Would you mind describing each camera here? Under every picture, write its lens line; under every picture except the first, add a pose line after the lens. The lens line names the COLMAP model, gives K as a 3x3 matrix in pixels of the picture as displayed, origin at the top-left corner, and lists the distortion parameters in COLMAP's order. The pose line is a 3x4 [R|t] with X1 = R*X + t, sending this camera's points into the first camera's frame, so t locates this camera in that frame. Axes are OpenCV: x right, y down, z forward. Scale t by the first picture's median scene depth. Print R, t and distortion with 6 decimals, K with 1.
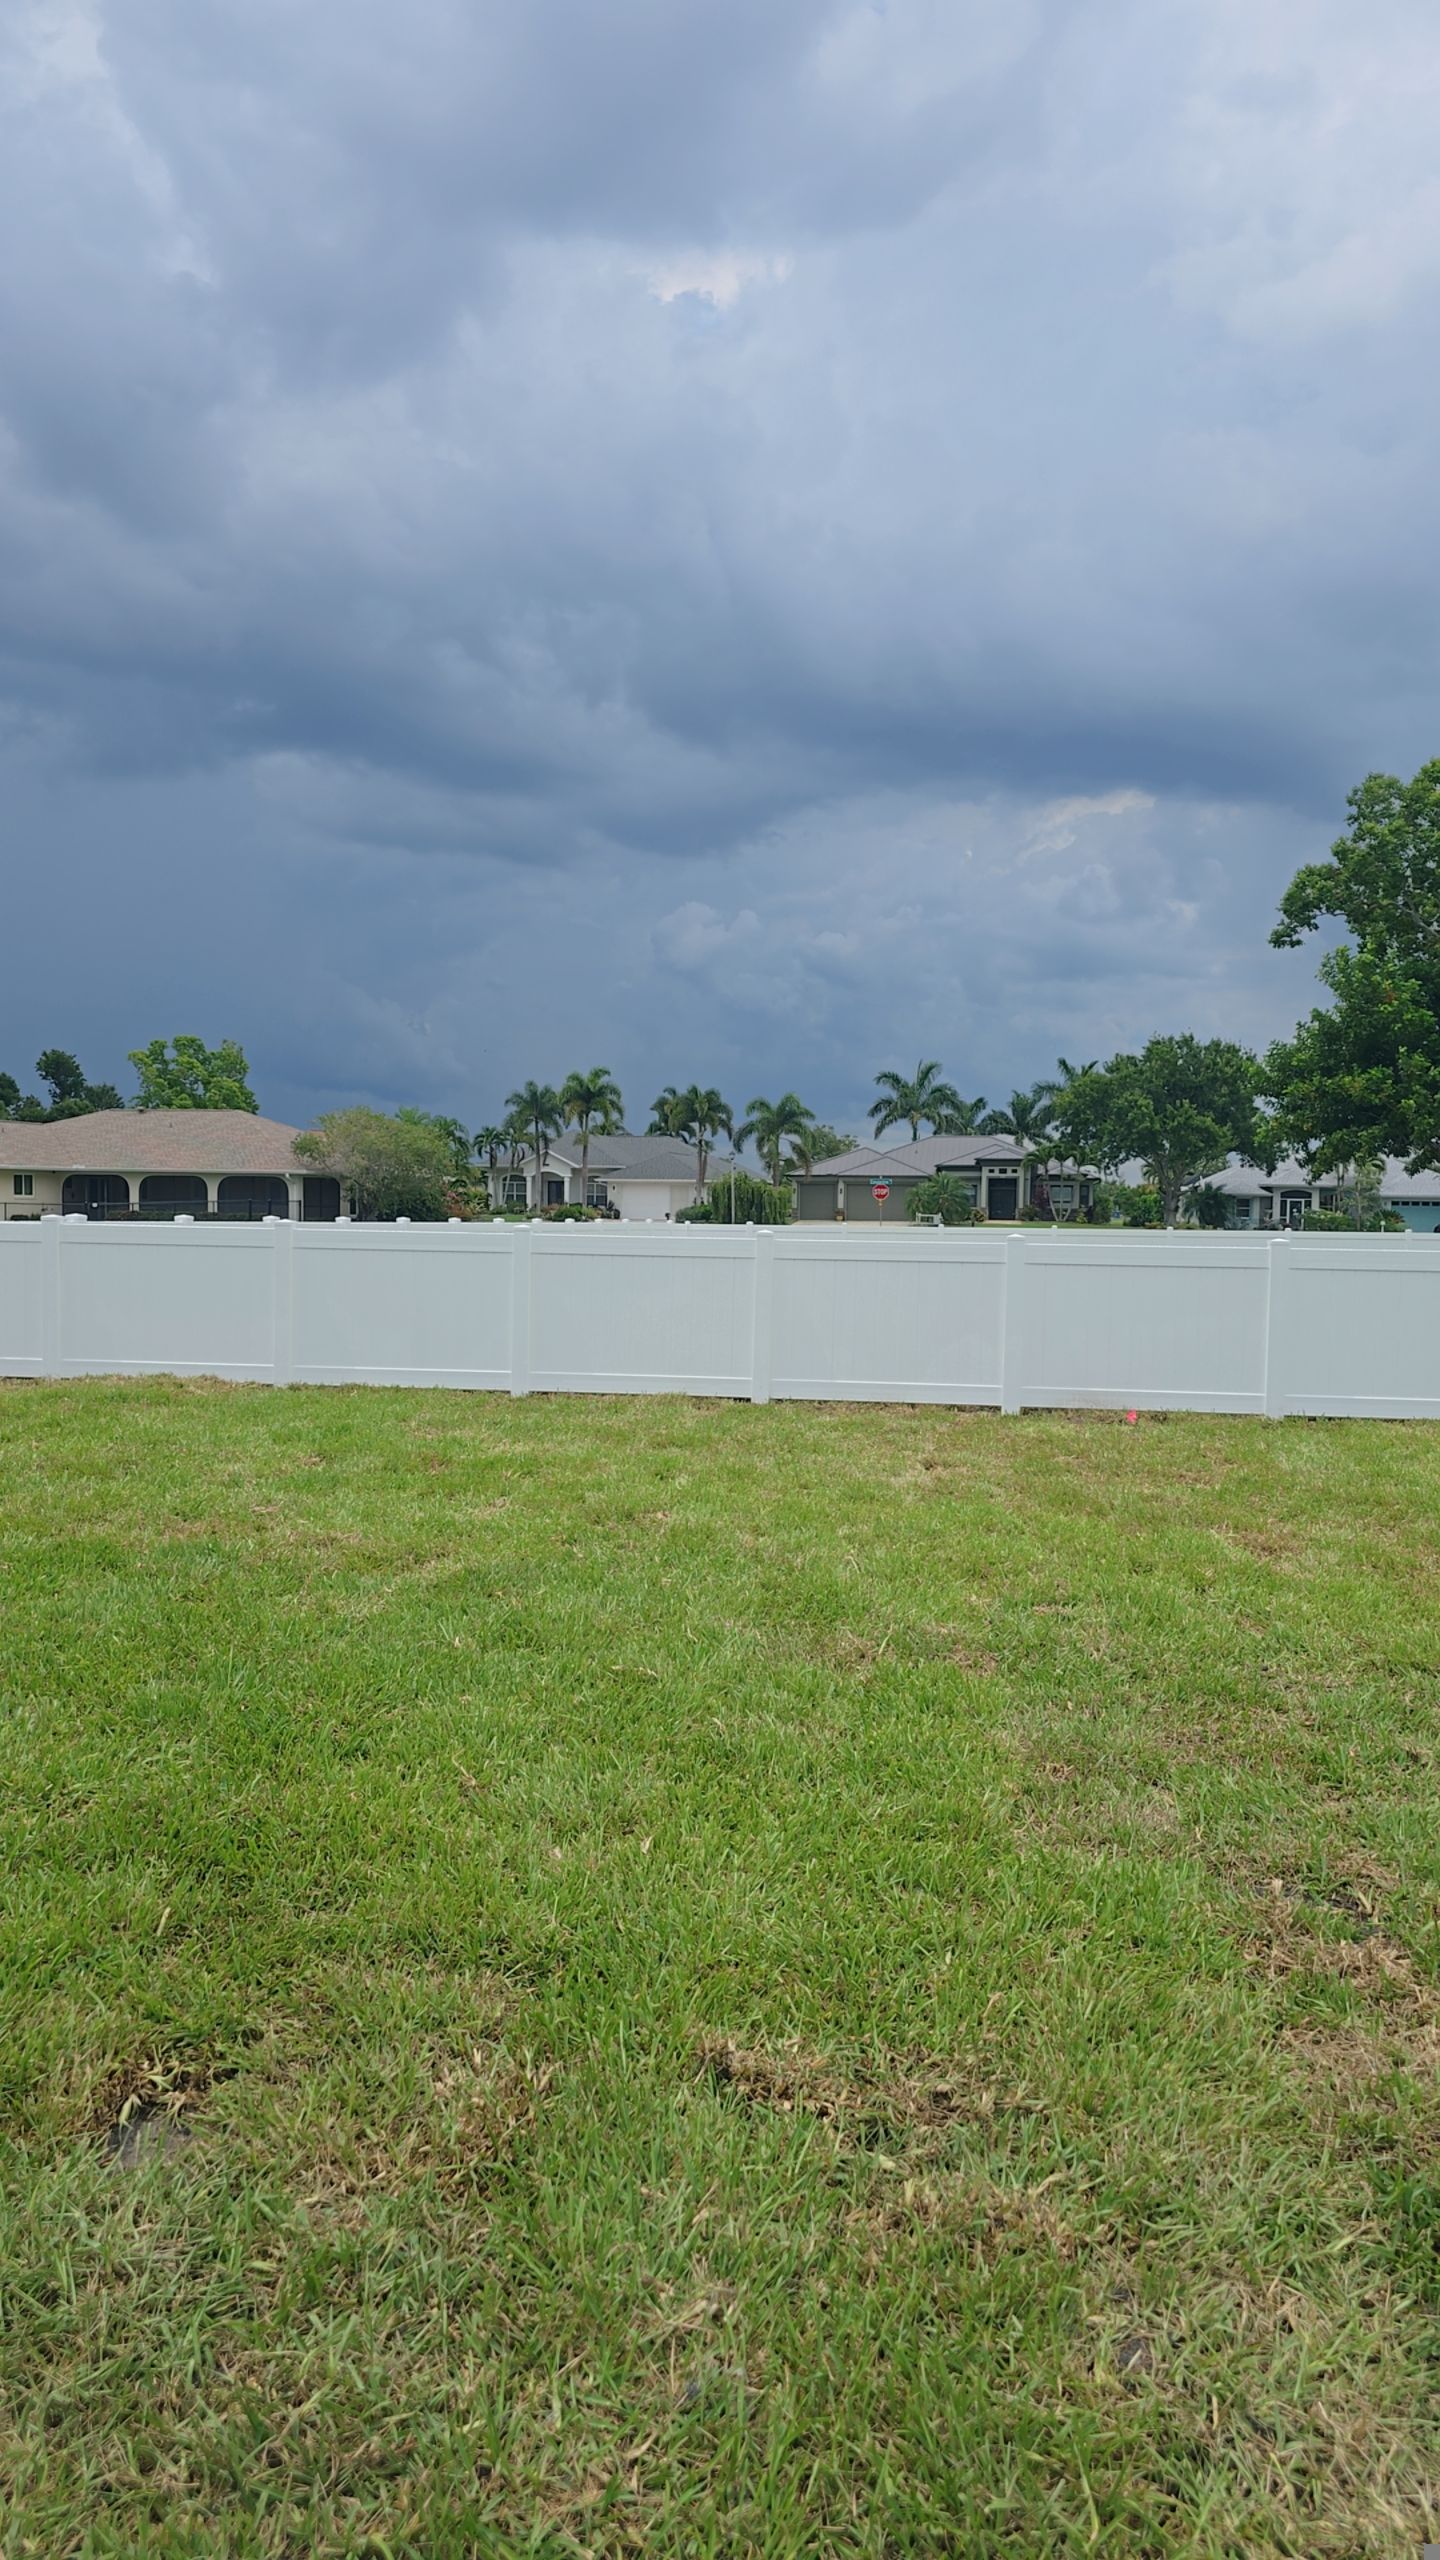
lens RADIAL K [[1735.5, 0, 724.0], [0, 1735.5, 1298.7], [0, 0, 1]] dist [0.100044, -0.080721]
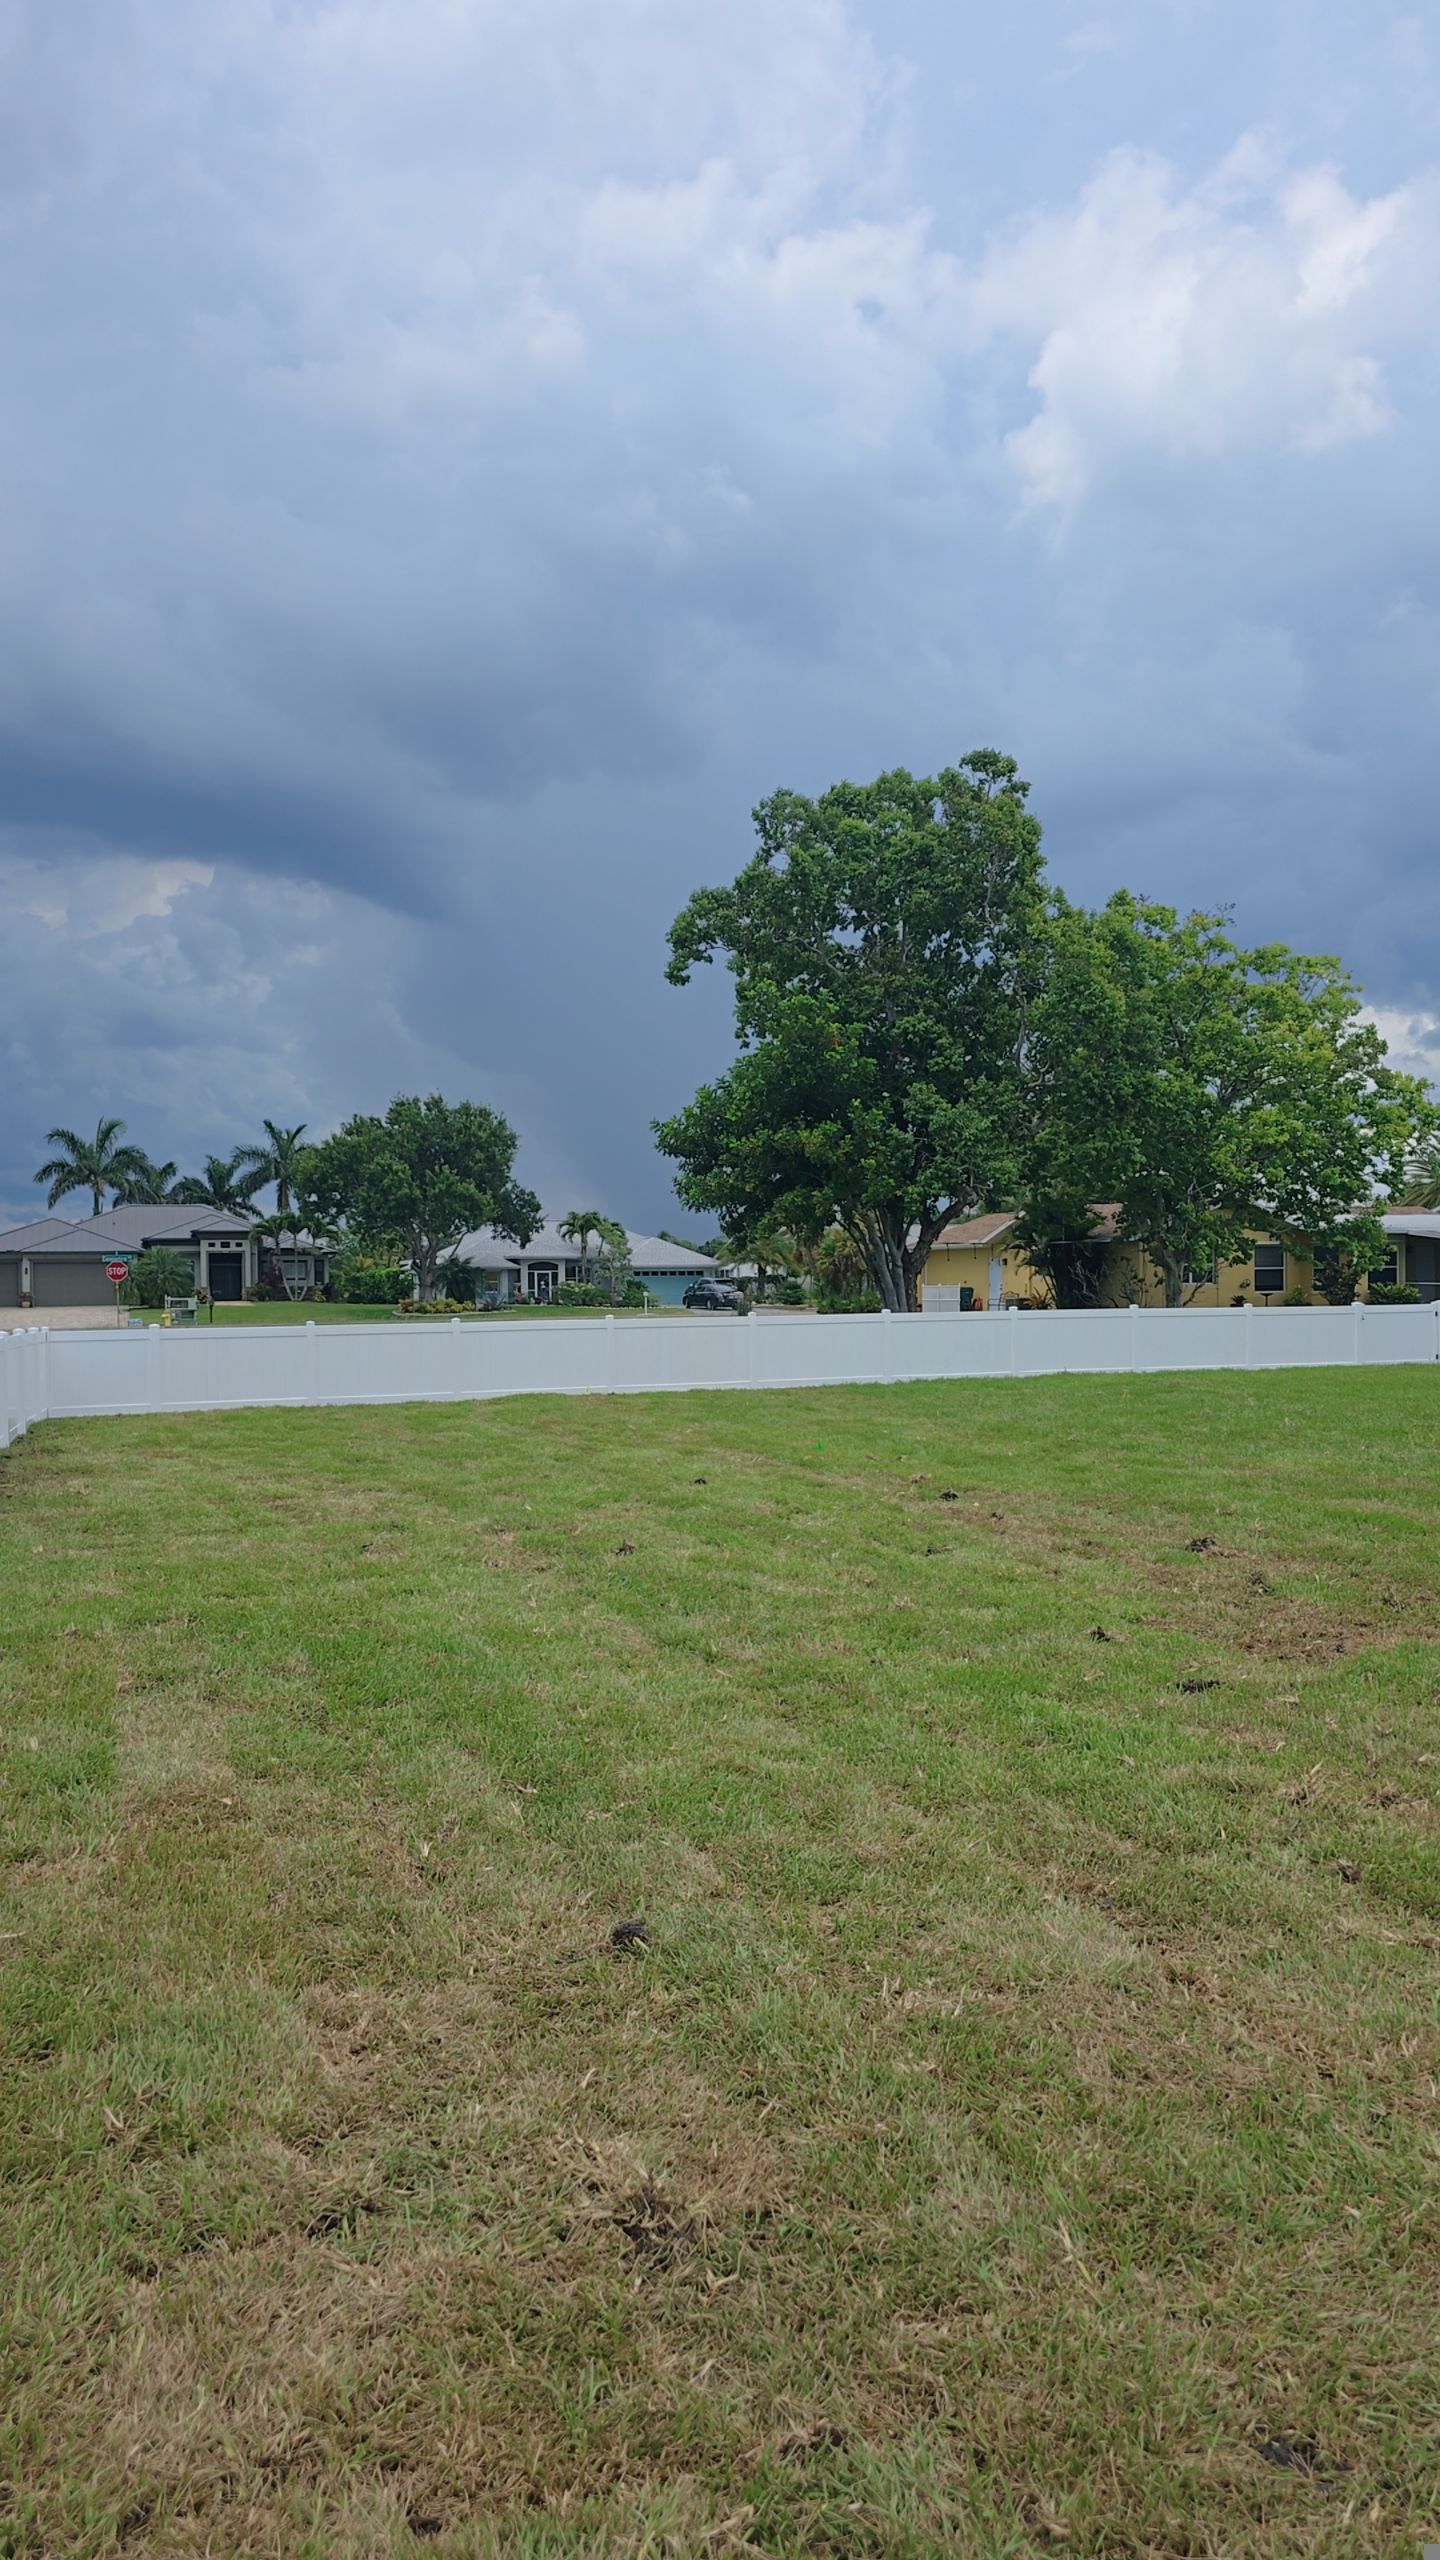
lens RADIAL K [[1706.1, 0, 723.4], [0, 1706.1, 1291.3], [0, 0, 1]] dist [0.076020, -0.066909]
pose [[0.876169, -0.025679, 0.481320, -0.859071], [0.047580, 0.998311, -0.033350, -0.236662], [-0.479651, 0.052121, 0.875910, 3.180937]]
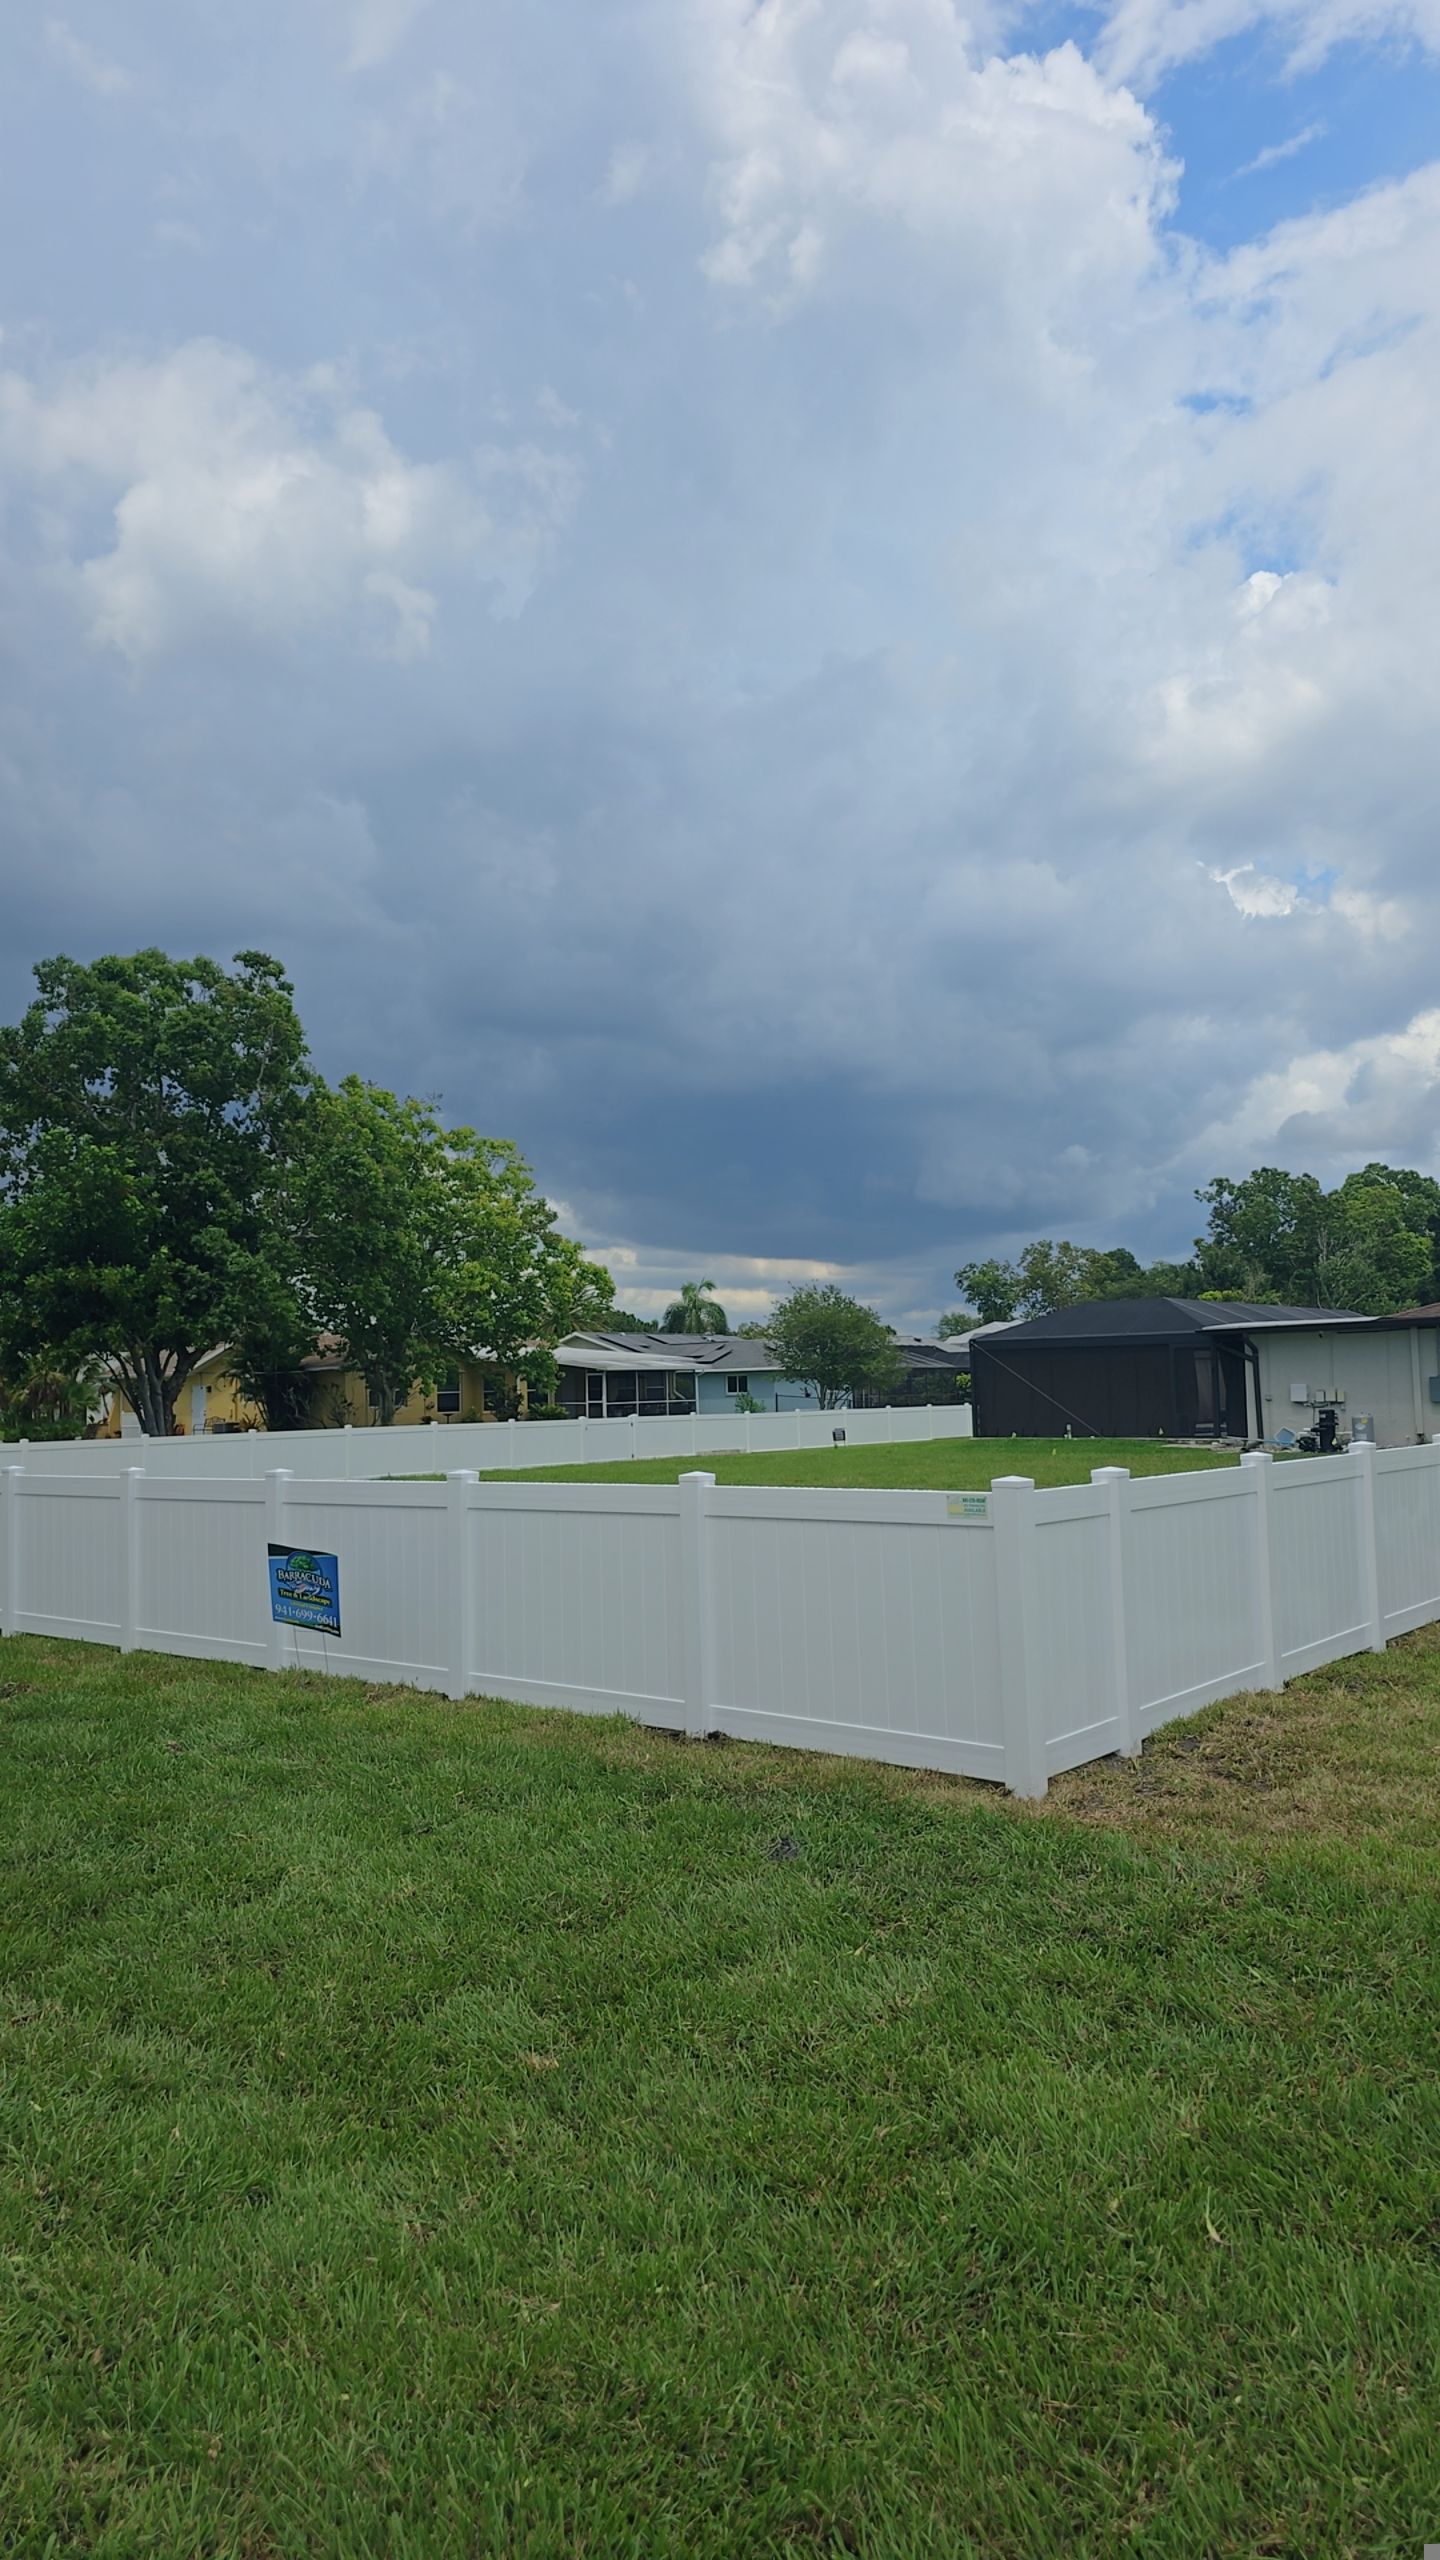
lens RADIAL K [[1706.1, 0, 723.4], [0, 1706.1, 1291.3], [0, 0, 1]] dist [0.076020, -0.066909]
pose [[0.509040, 0.026482, 0.860336, -2.879922], [0.073740, 0.994510, -0.074243, -0.235096], [-0.857579, 0.101234, 0.504292, 2.672229]]
